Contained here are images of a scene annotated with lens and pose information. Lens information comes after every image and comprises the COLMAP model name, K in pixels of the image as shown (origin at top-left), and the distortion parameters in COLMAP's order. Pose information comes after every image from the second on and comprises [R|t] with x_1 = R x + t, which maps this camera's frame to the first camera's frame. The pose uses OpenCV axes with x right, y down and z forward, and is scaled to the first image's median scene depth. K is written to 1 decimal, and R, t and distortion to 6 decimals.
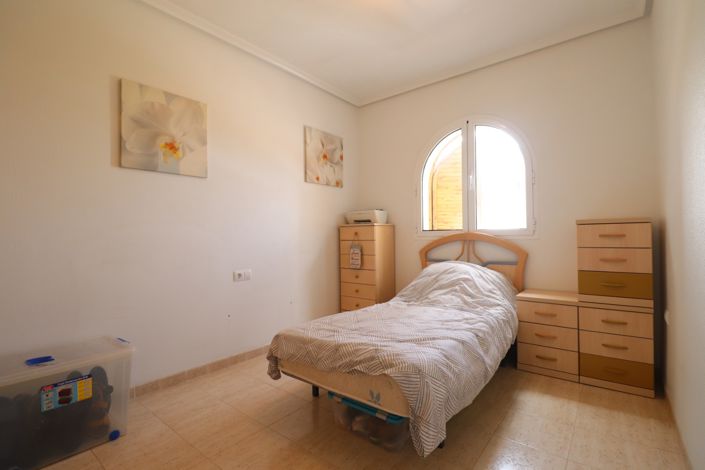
lens RADIAL K [[330.9, 0, 354.6], [0, 330.9, 235.1], [0, 0, 1]] dist [0.014102, -0.017723]
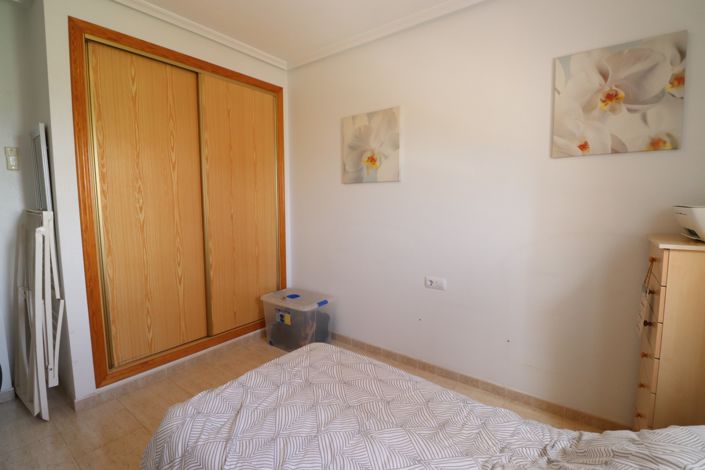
lens RADIAL K [[330.9, 0, 354.6], [0, 330.9, 235.1], [0, 0, 1]] dist [0.014102, -0.017723]
pose [[0.021029, 0.115078, -0.993134, 0.593621], [0.004987, 0.993329, 0.115206, -0.124945], [0.999766, -0.007375, 0.020315, 0.842836]]
